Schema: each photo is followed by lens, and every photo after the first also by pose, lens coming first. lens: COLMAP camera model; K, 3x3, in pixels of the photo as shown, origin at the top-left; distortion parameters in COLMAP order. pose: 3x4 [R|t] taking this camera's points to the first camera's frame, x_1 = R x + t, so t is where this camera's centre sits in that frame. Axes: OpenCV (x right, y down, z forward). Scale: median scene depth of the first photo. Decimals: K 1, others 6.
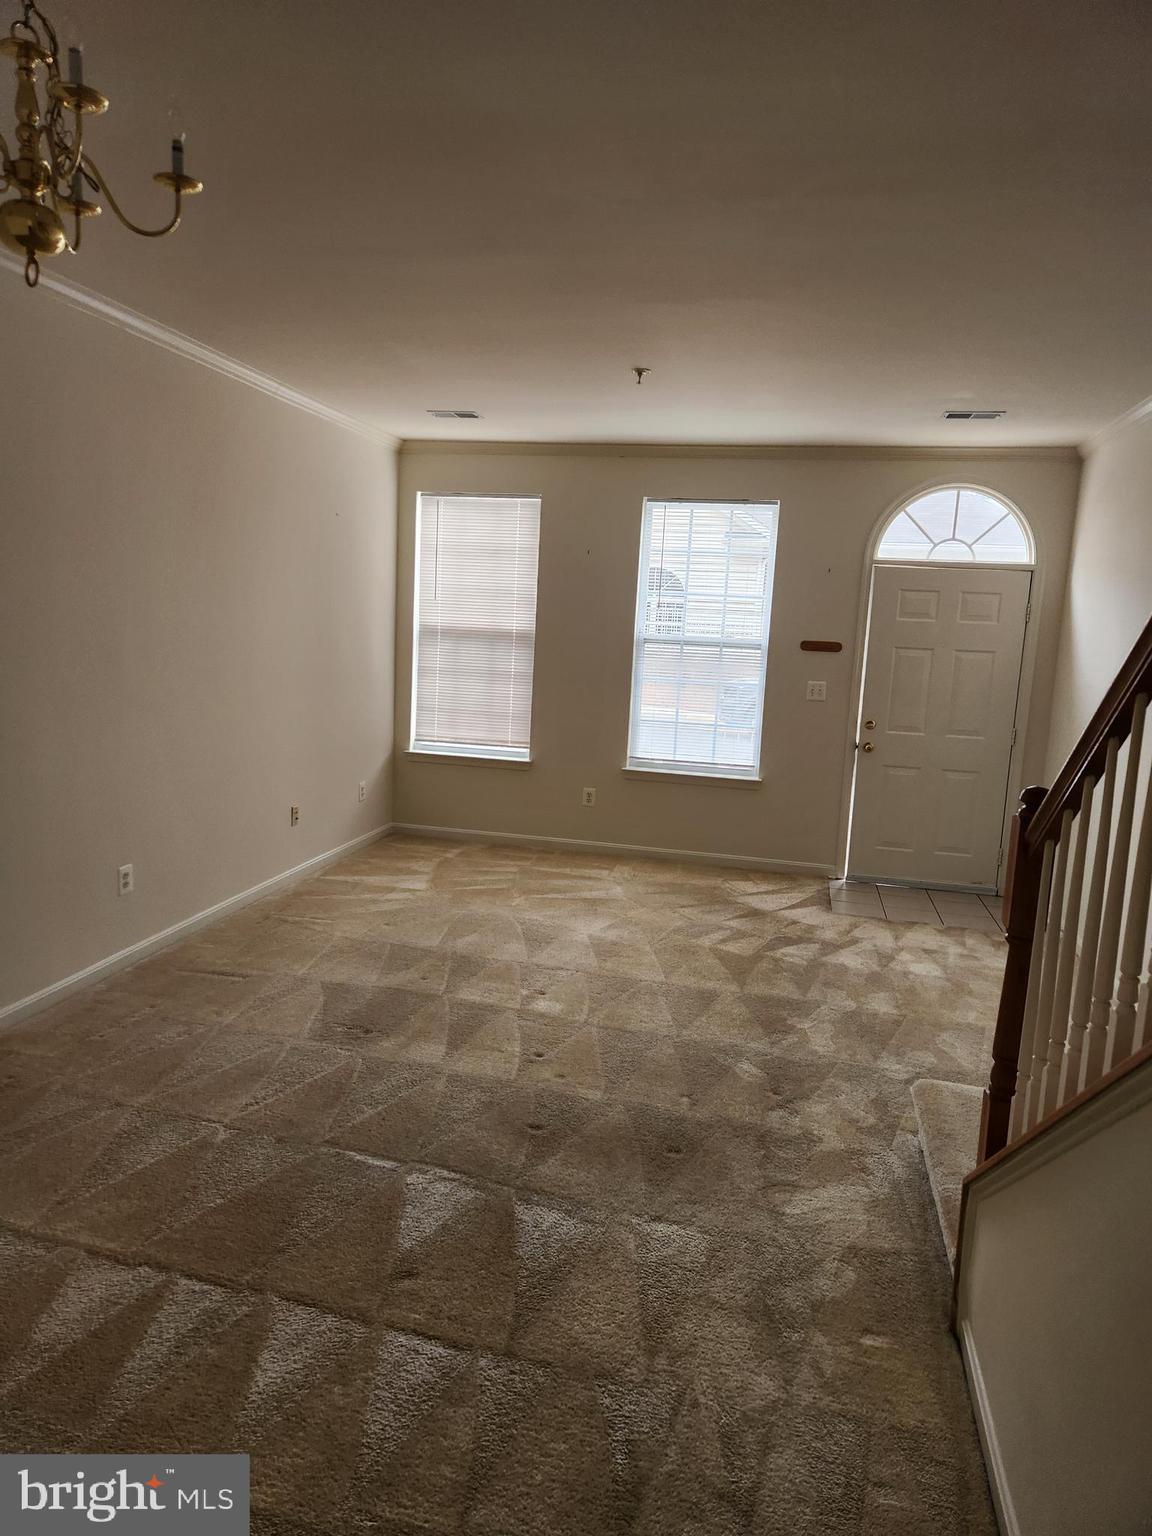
lens RADIAL K [[1012.5, 0, 572.5], [0, 1012.5, 736.6], [0, 0, 1]] dist [0.074157, -0.042872]
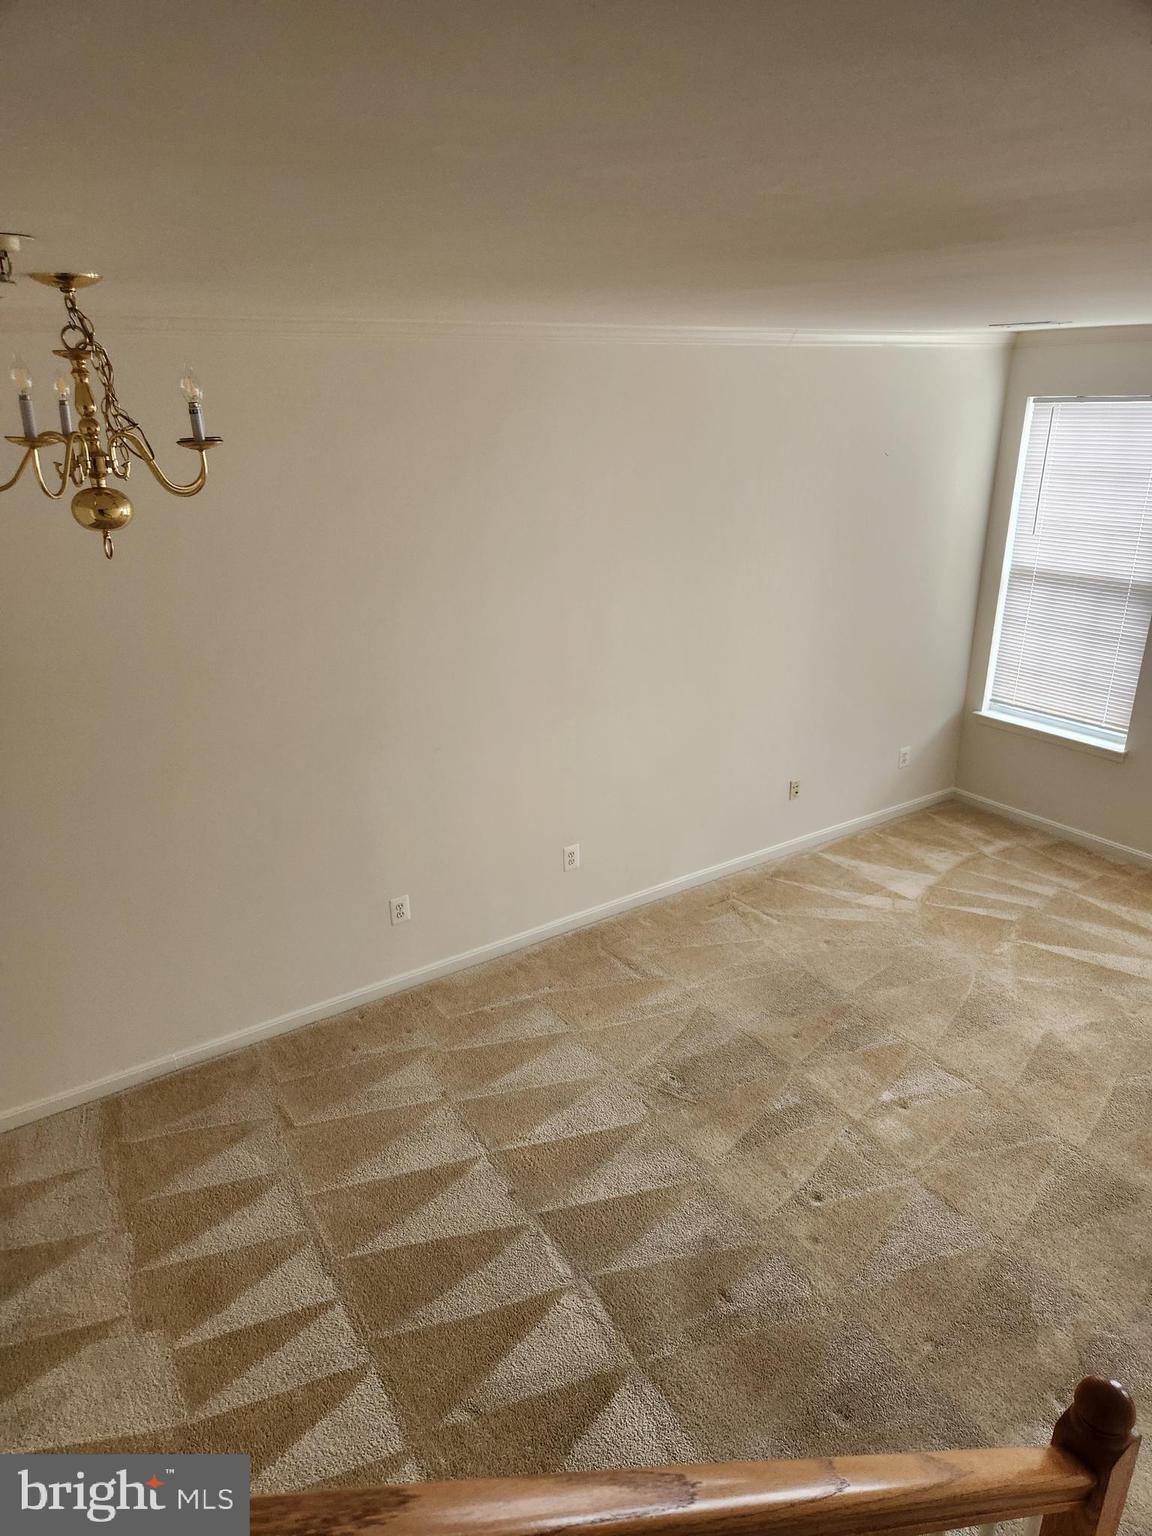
lens RADIAL K [[1019.3, 0, 556.8], [0, 1019.3, 772.6], [0, 0, 1]] dist [0.059671, -0.048344]
pose [[0.733696, 0.180730, -0.655002, 0.196673], [-0.038865, 0.973562, 0.225093, -0.149009], [0.678366, -0.139693, 0.721322, 0.148563]]
